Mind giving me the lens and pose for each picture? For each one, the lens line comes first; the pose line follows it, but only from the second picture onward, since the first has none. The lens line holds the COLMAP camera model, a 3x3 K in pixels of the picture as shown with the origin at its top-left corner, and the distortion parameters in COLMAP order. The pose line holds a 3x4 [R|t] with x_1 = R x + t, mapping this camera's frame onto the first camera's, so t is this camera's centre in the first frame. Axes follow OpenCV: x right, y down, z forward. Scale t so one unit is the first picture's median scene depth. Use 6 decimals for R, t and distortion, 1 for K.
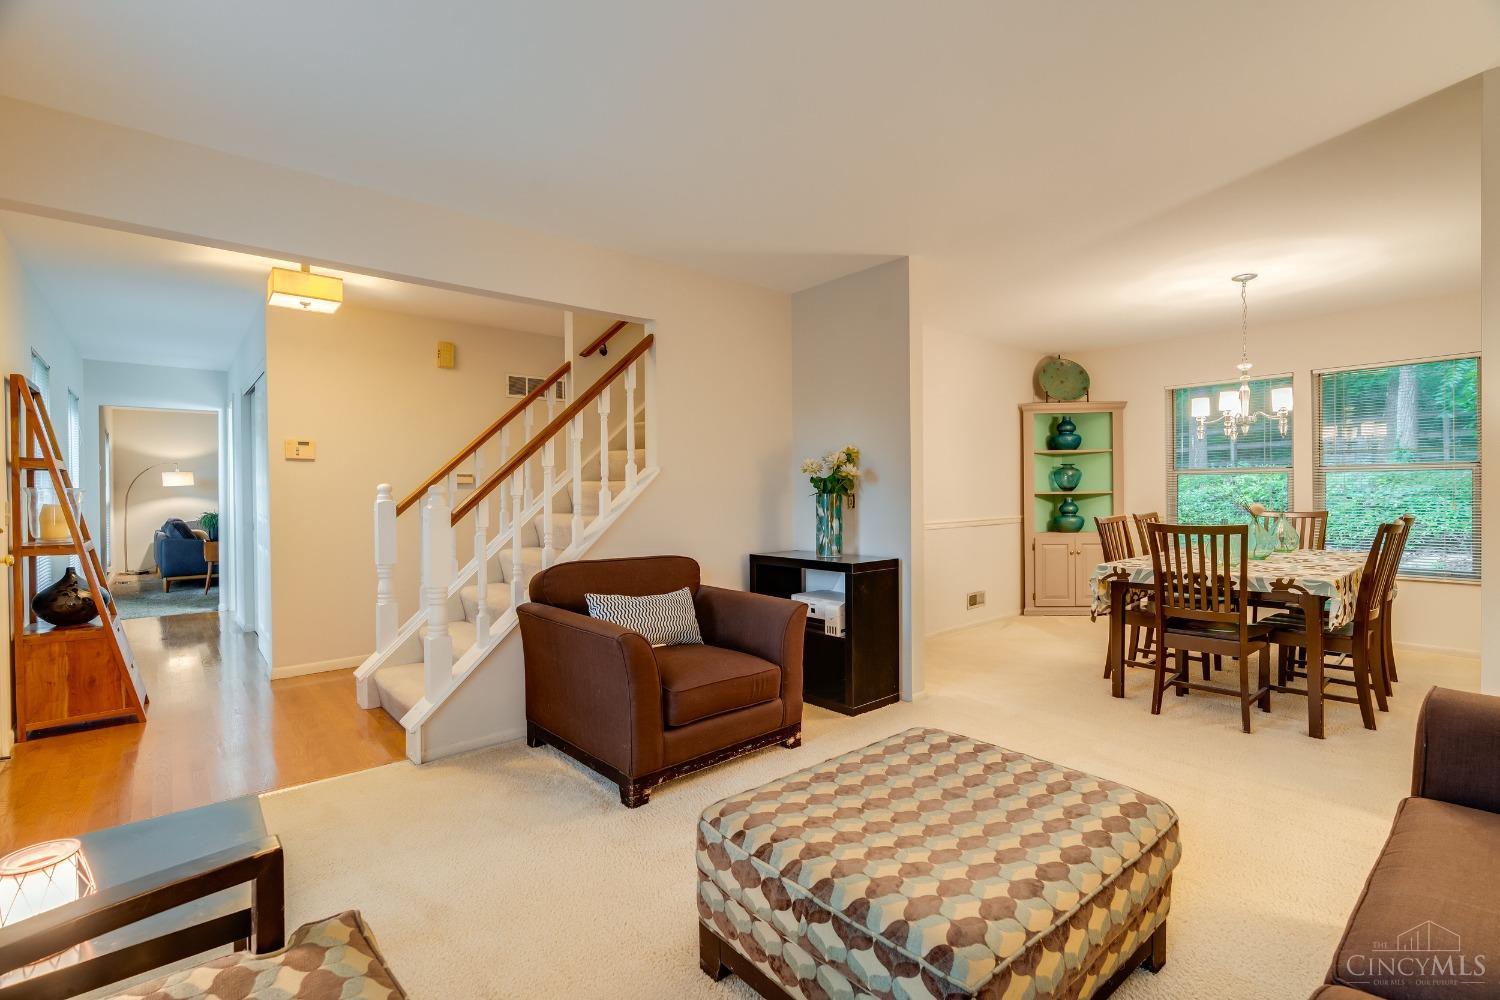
lens RADIAL K [[688.5, 0, 750.0], [0, 688.5, 500.0], [0, 0, 1]] dist [-0.000726, 0.000271]
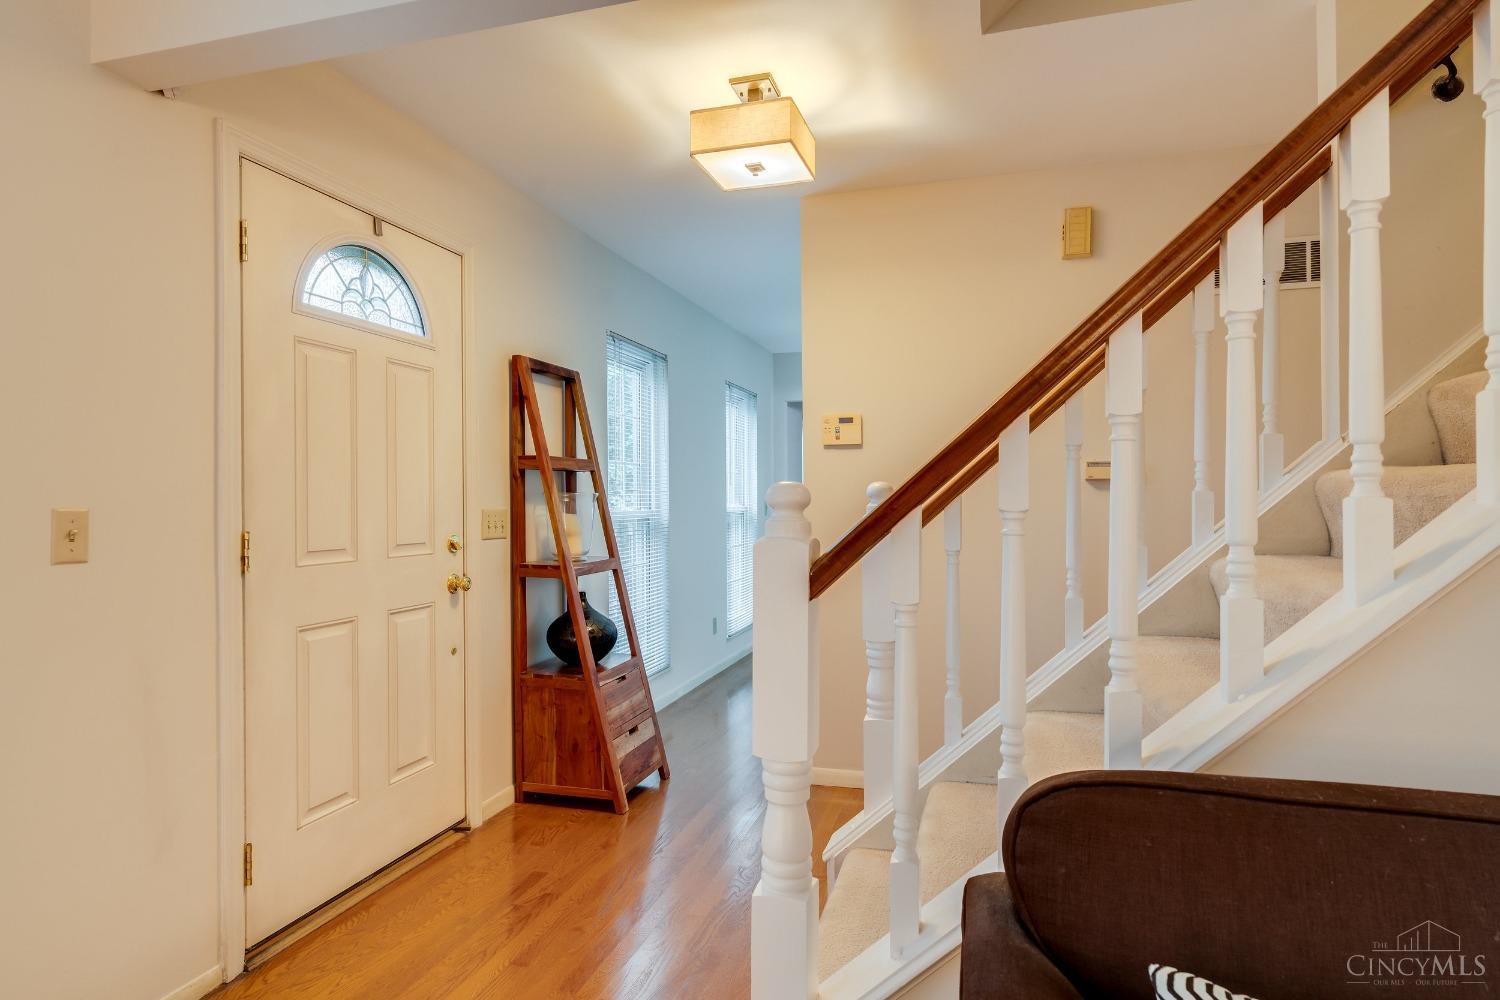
lens RADIAL K [[831.2, 0, 750.0], [0, 831.2, 500.0], [0, 0, 1]] dist [-0.004179, -0.000123]
pose [[0.546541, 0.003831, -0.837424, -0.076591], [-0.008356, 0.999965, -0.000879, -0.010022], [0.837391, 0.007479, 0.546554, 0.653256]]
